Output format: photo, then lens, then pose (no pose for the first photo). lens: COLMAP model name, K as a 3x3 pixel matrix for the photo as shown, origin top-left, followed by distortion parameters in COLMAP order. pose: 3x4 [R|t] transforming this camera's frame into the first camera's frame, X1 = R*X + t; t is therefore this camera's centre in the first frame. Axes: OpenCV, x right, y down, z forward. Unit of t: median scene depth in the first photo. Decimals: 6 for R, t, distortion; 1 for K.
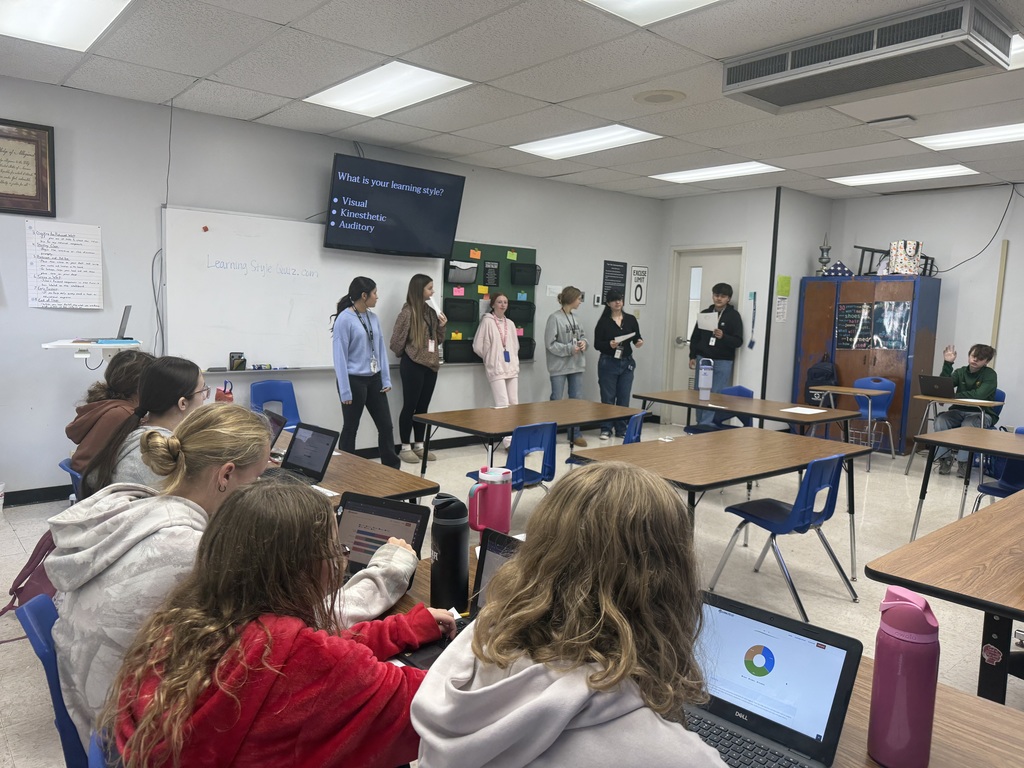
lens RADIAL K [[721.4, 0, 508.8], [0, 721.4, 393.3], [0, 0, 1]] dist [0.076922, -0.094639]
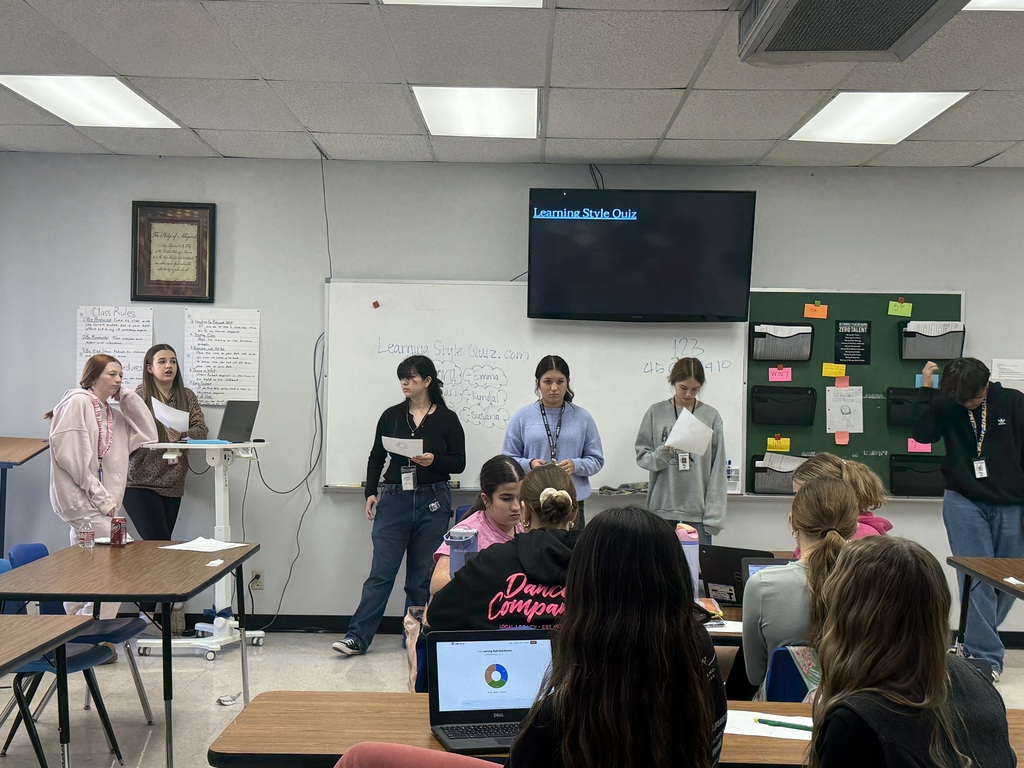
lens RADIAL K [[1398.7, 0, 512.0], [0, 1398.7, 384.0], [0, 0, 1]] dist [0.153695, -0.072476]
pose [[0.745724, -0.017426, -0.666027, 0.552836], [-0.075206, 0.991067, -0.110136, 0.011685], [0.661997, 0.132220, 0.737752, -0.001434]]
